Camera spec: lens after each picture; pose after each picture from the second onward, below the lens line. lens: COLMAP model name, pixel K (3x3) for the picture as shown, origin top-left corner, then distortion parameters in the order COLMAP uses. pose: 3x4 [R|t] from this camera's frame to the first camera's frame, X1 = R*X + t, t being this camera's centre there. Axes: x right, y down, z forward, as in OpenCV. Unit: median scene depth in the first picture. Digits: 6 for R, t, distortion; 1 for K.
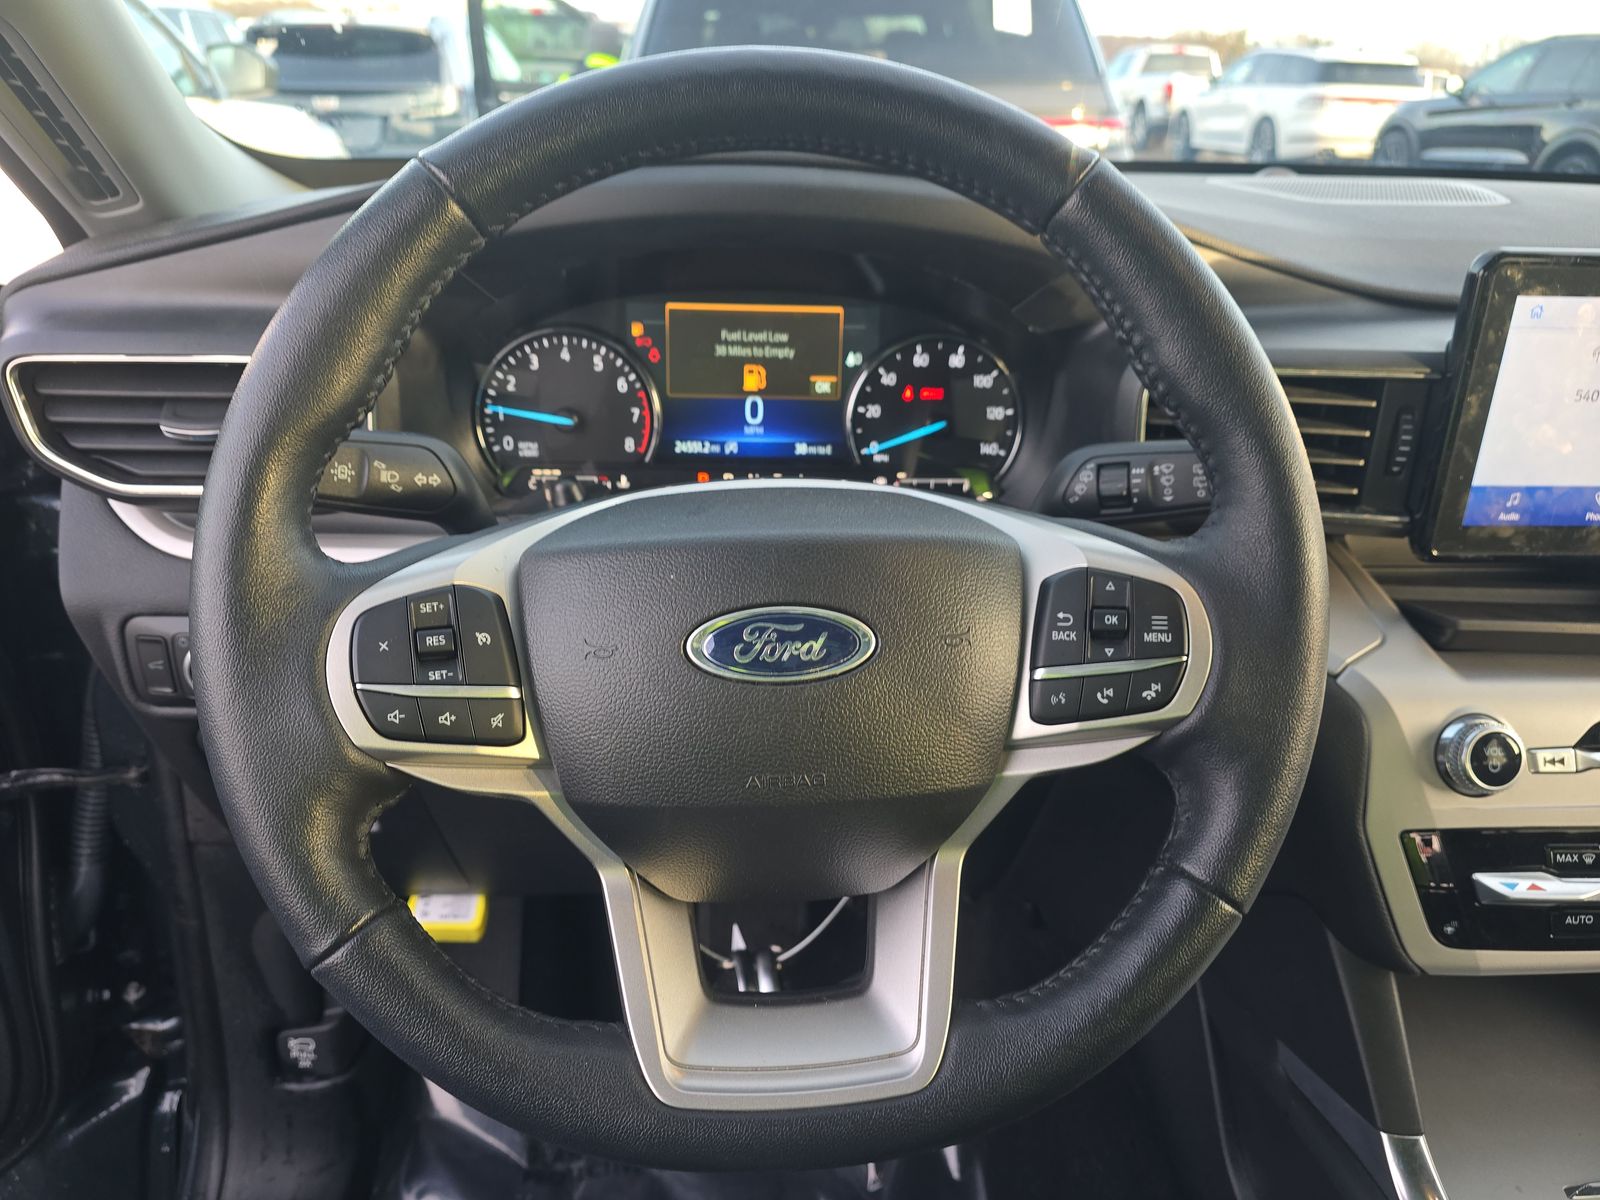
lens RADIAL K [[1024.1, 0, 800.0], [0, 1024.1, 600.0], [0, 0, 1]] dist [0.005094, -0.021325]
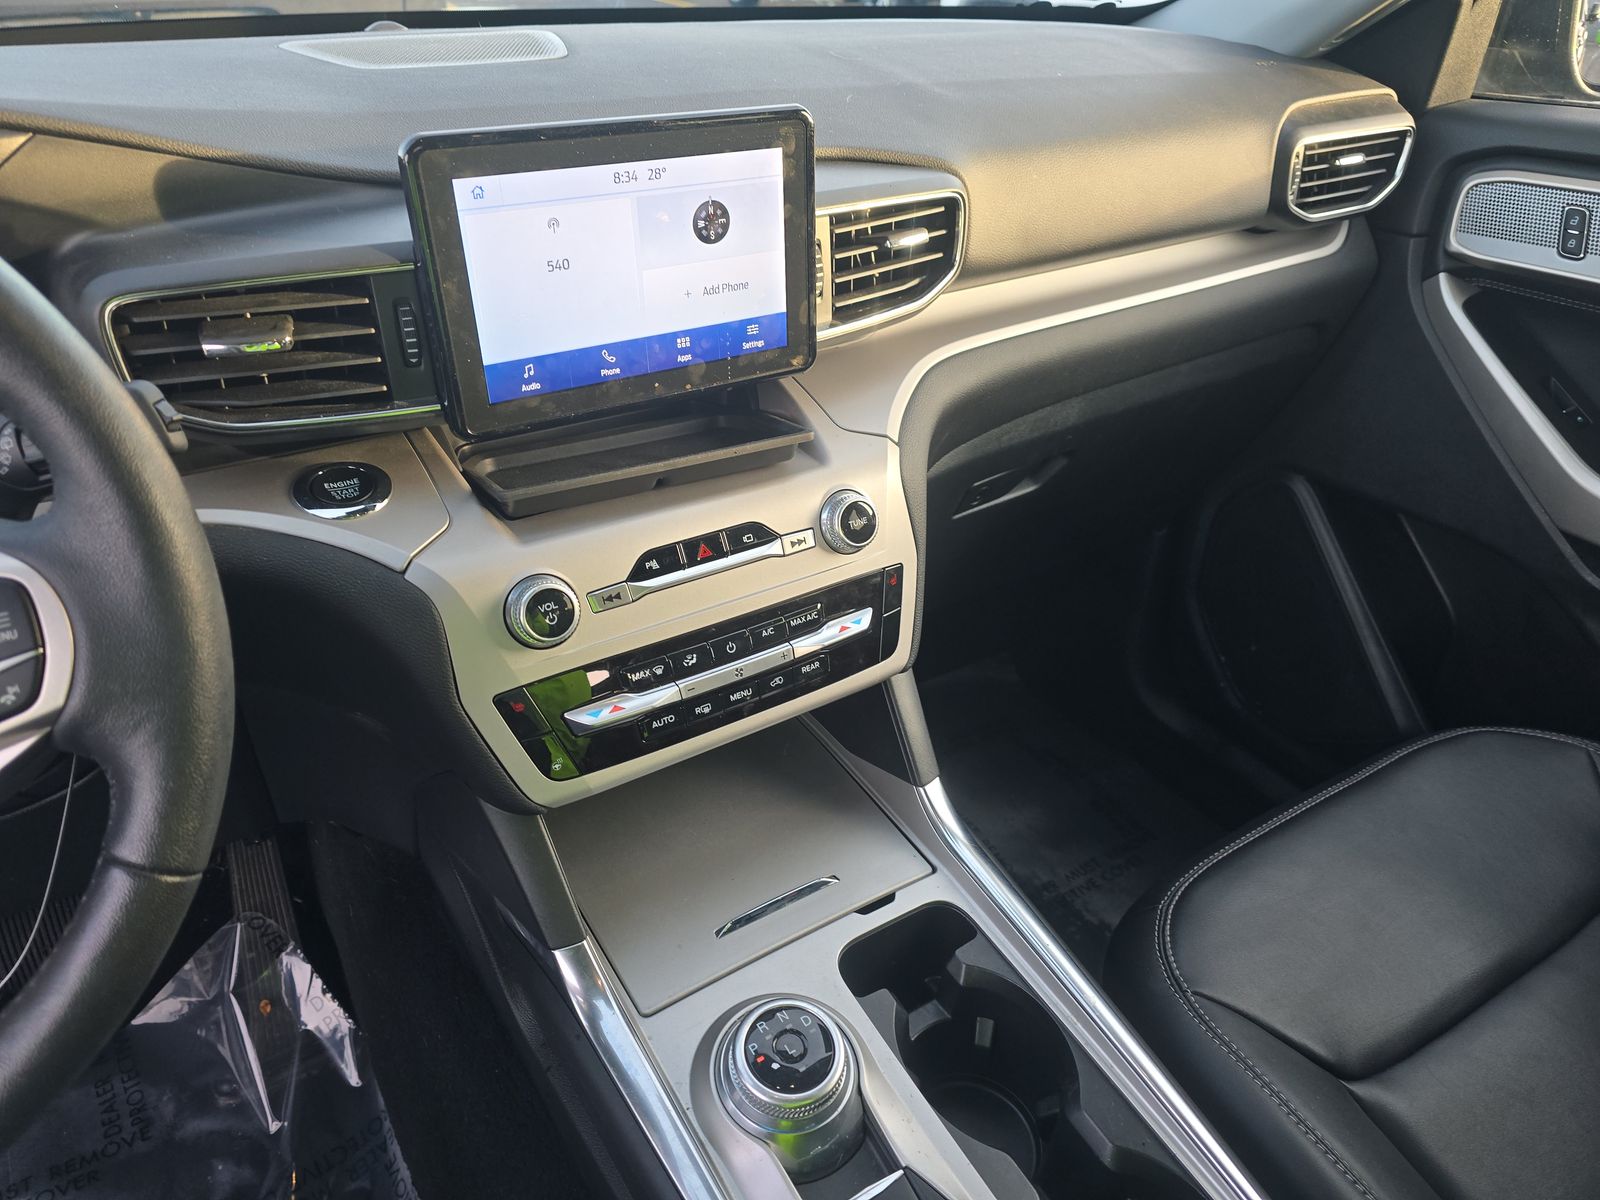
lens RADIAL K [[1024.1, 0, 800.0], [0, 1024.1, 600.0], [0, 0, 1]] dist [0.005094, -0.021325]
pose [[0.861326, -0.274729, 0.427365, 0.470371], [0.209674, 0.958426, 0.193535, -0.017900], [-0.462768, -0.077090, 0.883121, -0.116943]]
